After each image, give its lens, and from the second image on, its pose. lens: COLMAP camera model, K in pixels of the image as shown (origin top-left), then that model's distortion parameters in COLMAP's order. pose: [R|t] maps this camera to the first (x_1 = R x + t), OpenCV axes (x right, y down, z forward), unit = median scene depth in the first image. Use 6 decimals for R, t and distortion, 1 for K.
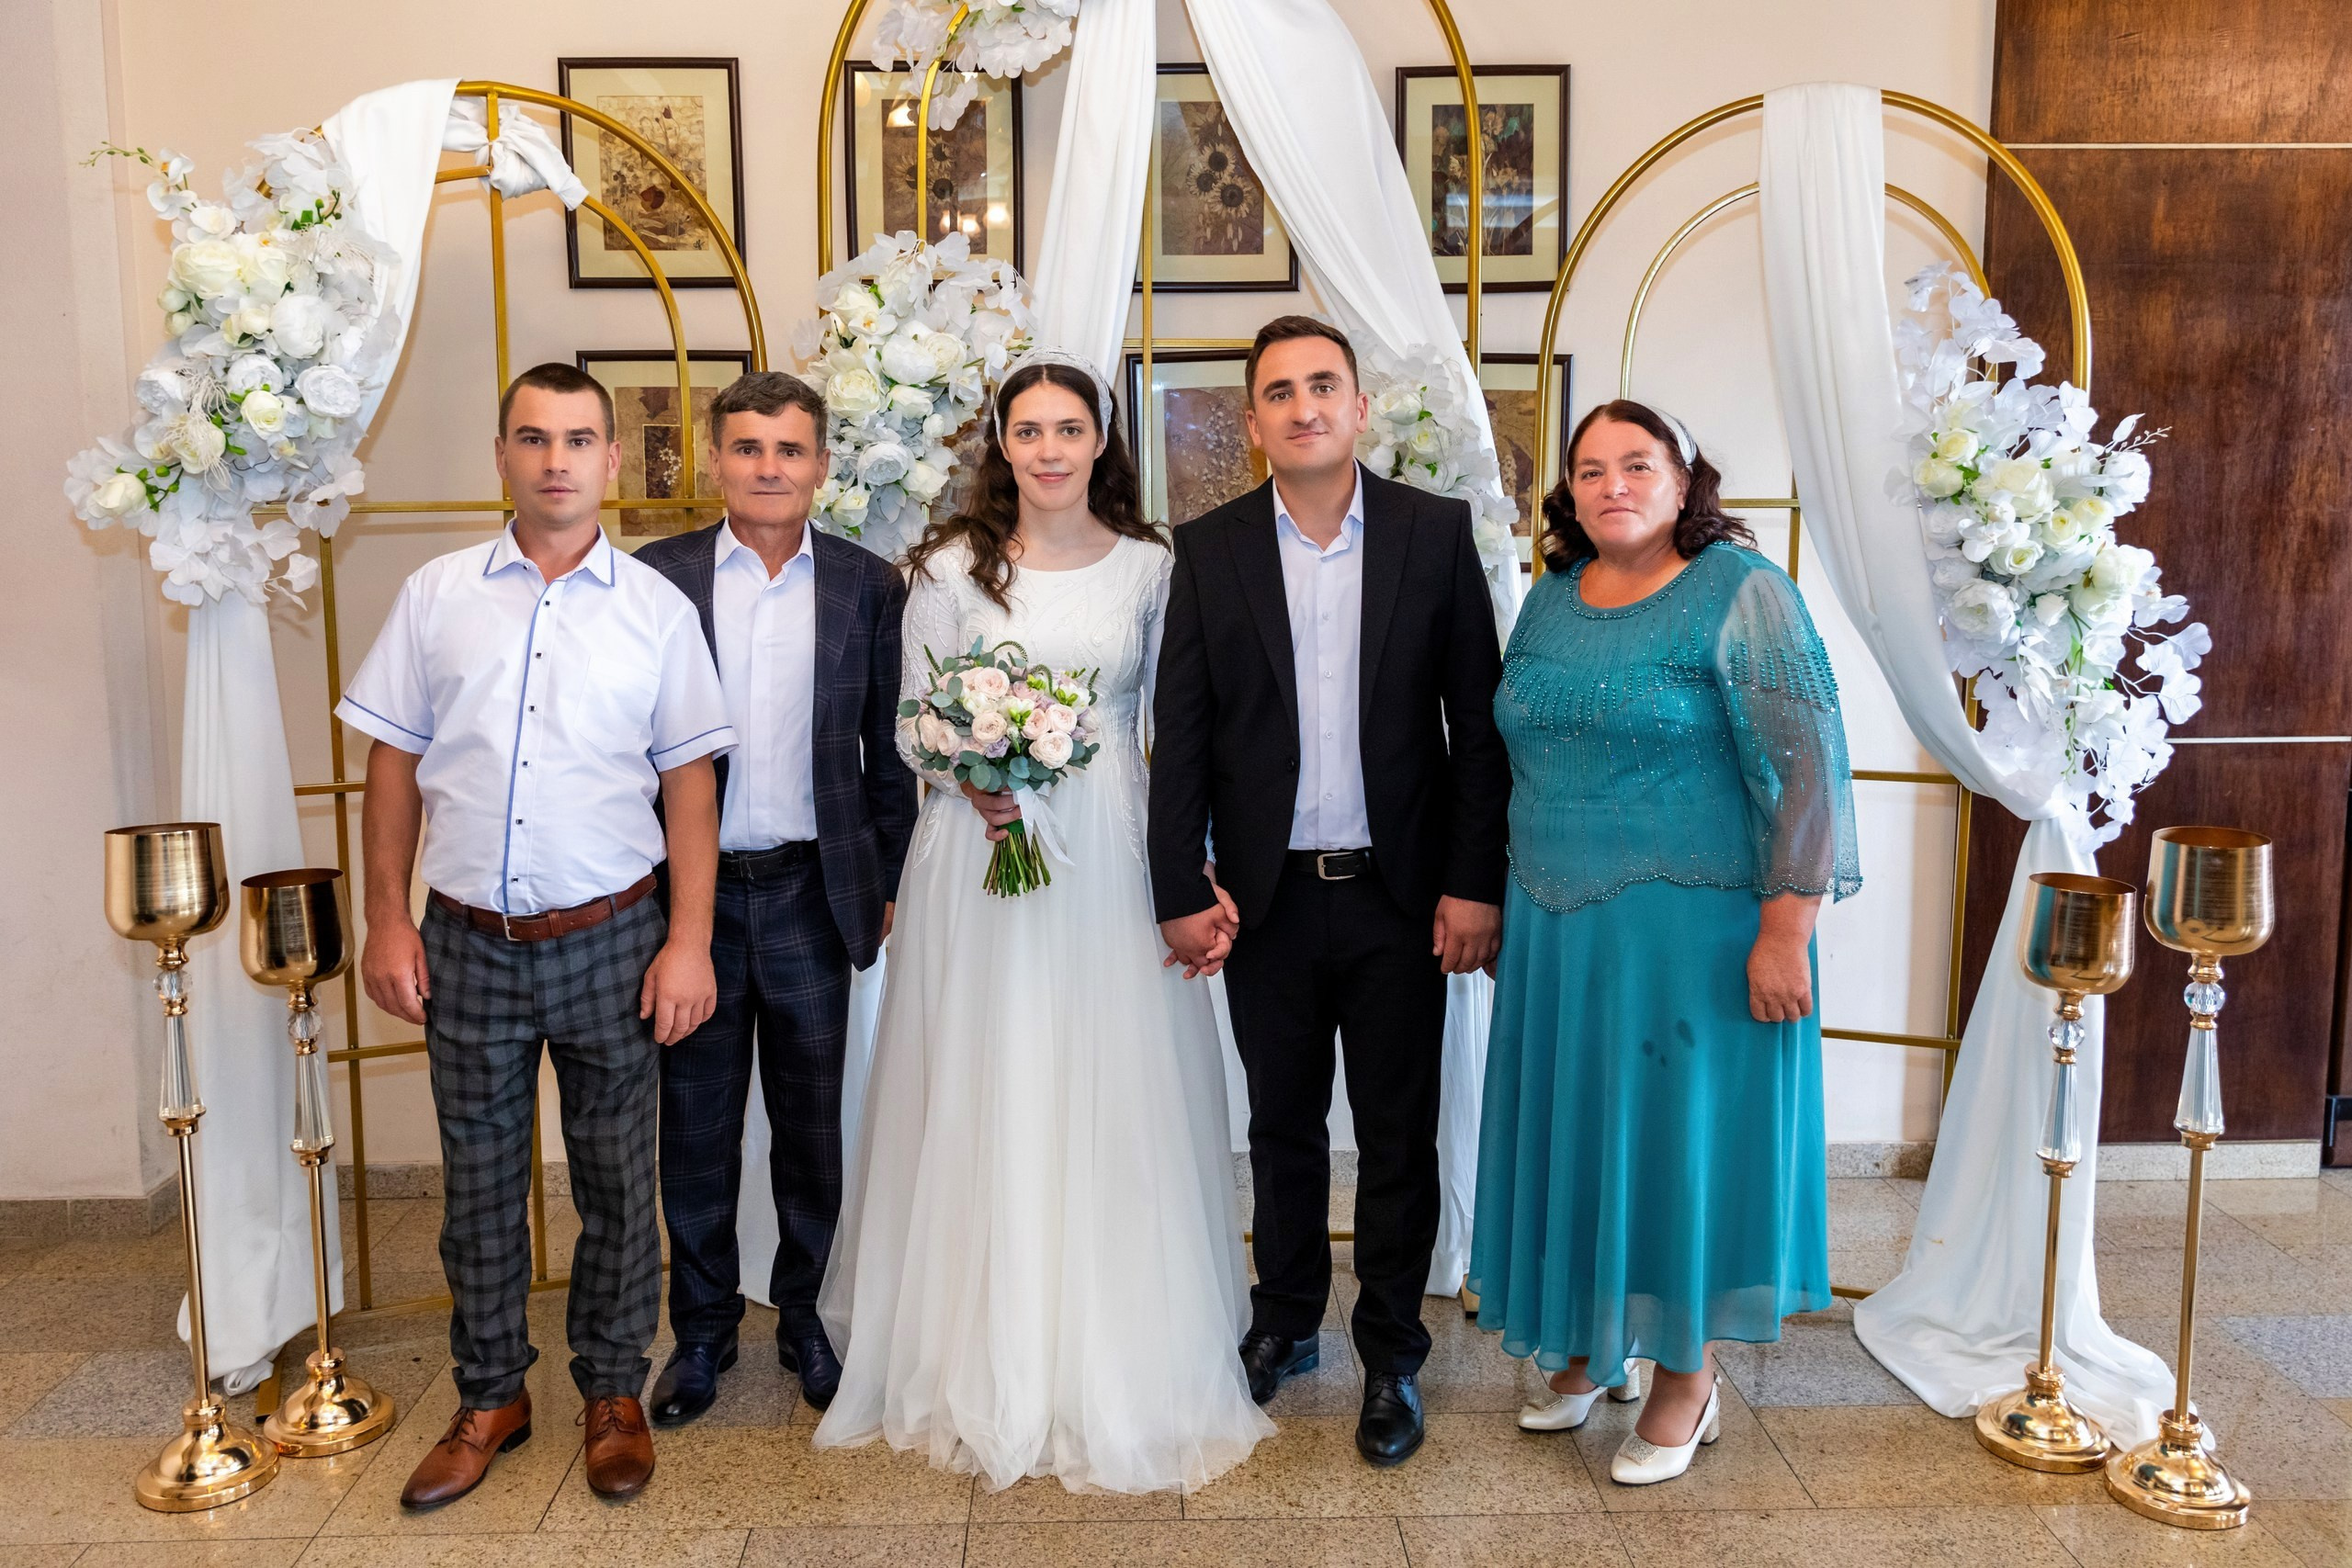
lens RADIAL K [[1926.5, 0, 1181.5], [0, 1926.5, 731.1], [0, 0, 1]] dist [0.009456, -0.000239]
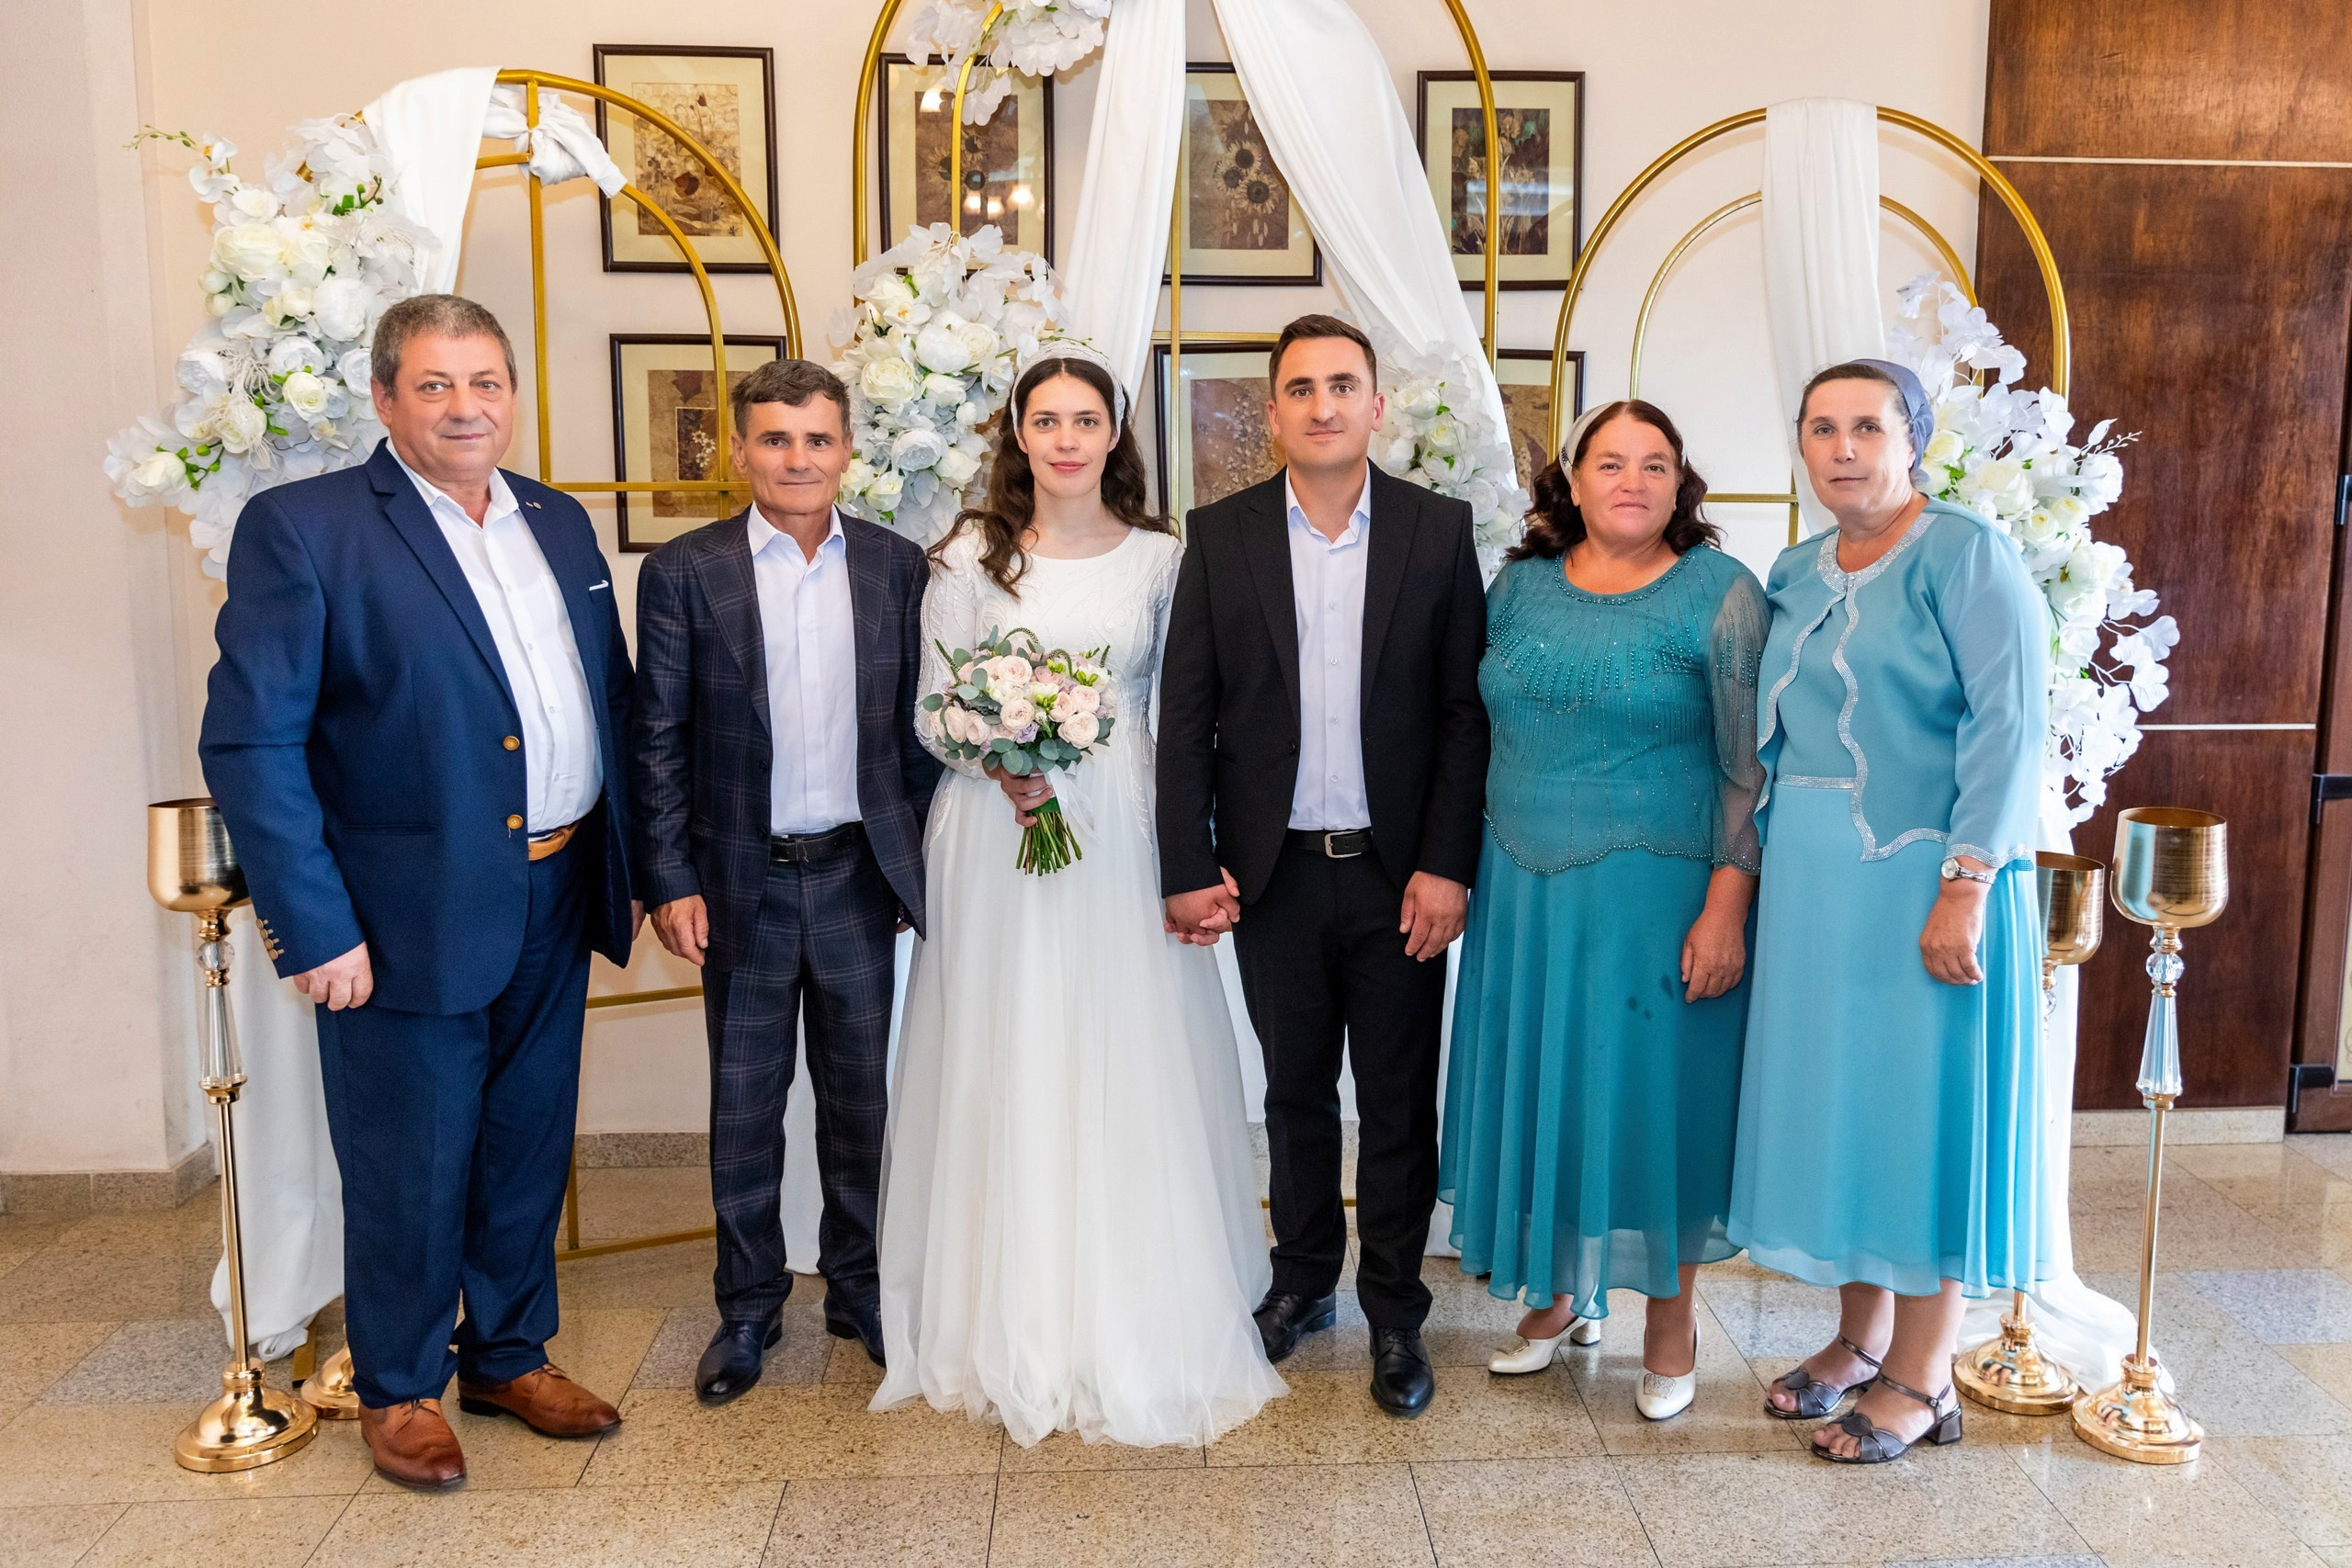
lens RADIAL K [[1945.5, 0, 1290.0], [0, 1945.5, 722.3], [0, 0, 1]] dist [0.008745, 0.001371]
pose [[0.998902, 0.005562, 0.046523, -0.004193], [-0.005770, 0.999974, 0.004353, 0.000431], [-0.046498, -0.004616, 0.998908, -0.047873]]
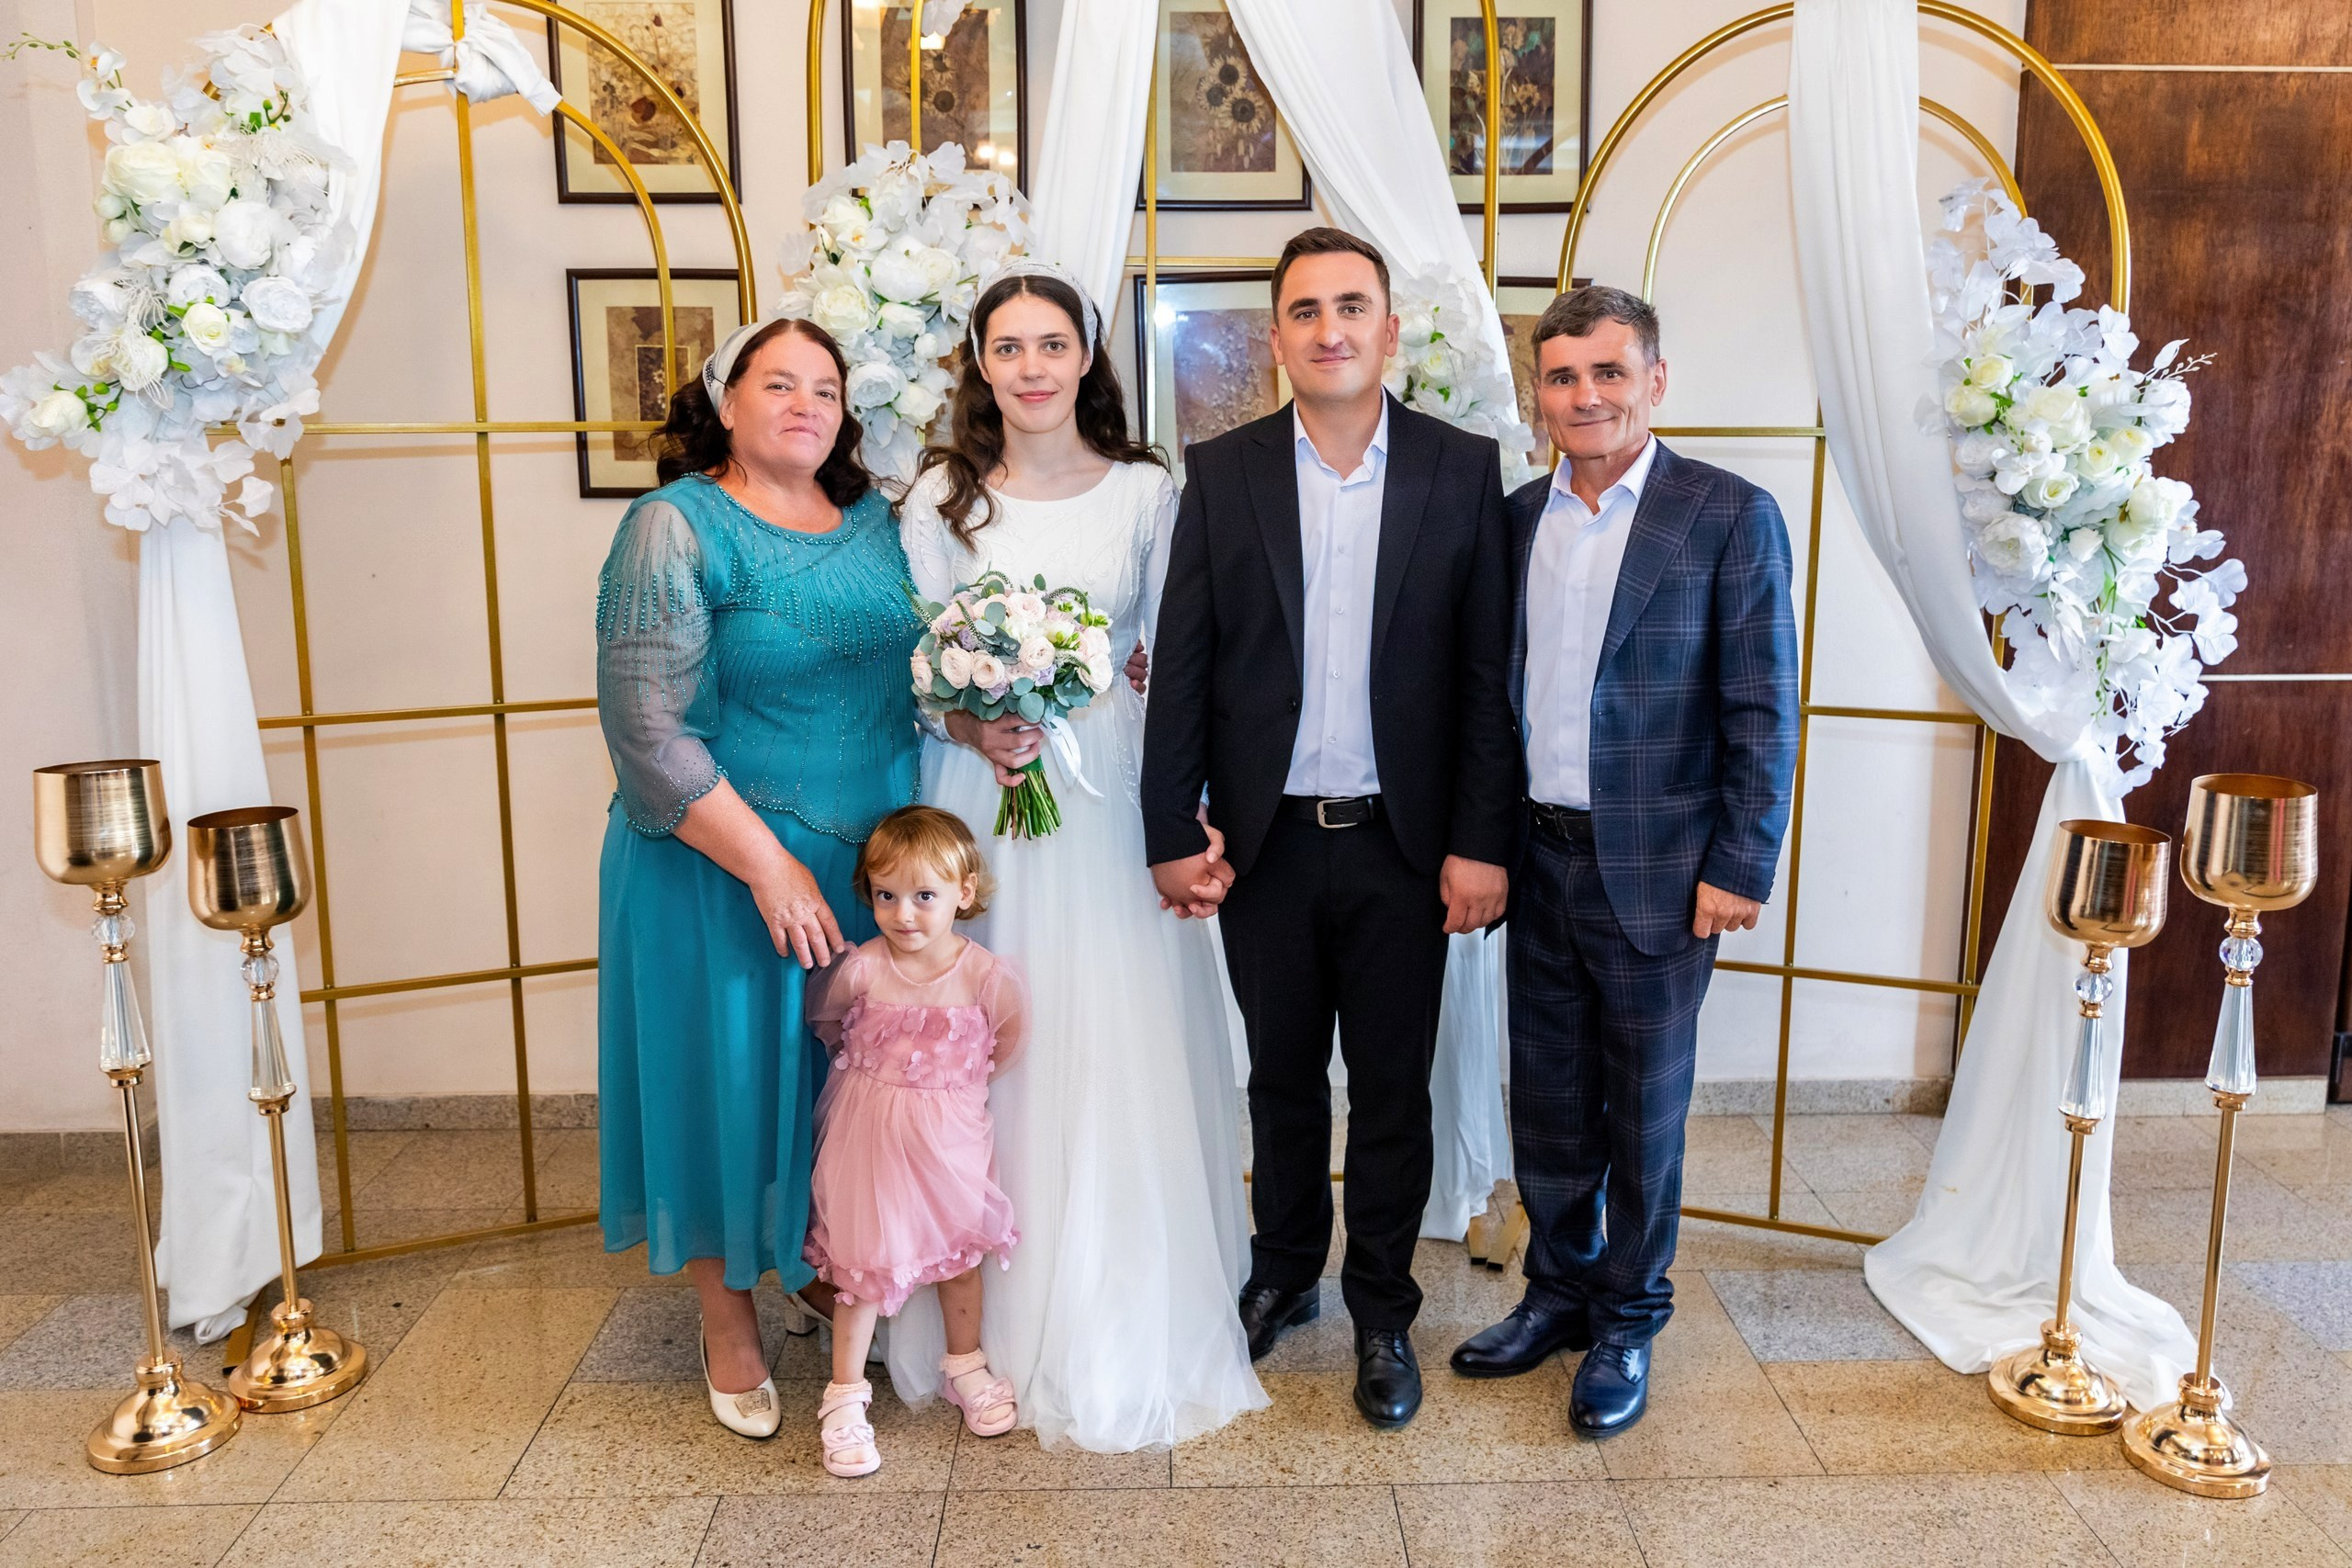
lens RADIAL K [[1803.1, 0, 1238.8], [0, 1803.1, 720.9], [0, 0, 1]] dist [-0.016336, 0.018637]
pose [[0.999976, 0.004631, 0.005130, 0.025364], [-0.004824, 0.999259, 0.038188, -0.007408], [-0.004950, -0.038212, 0.999257, 0.104459]]
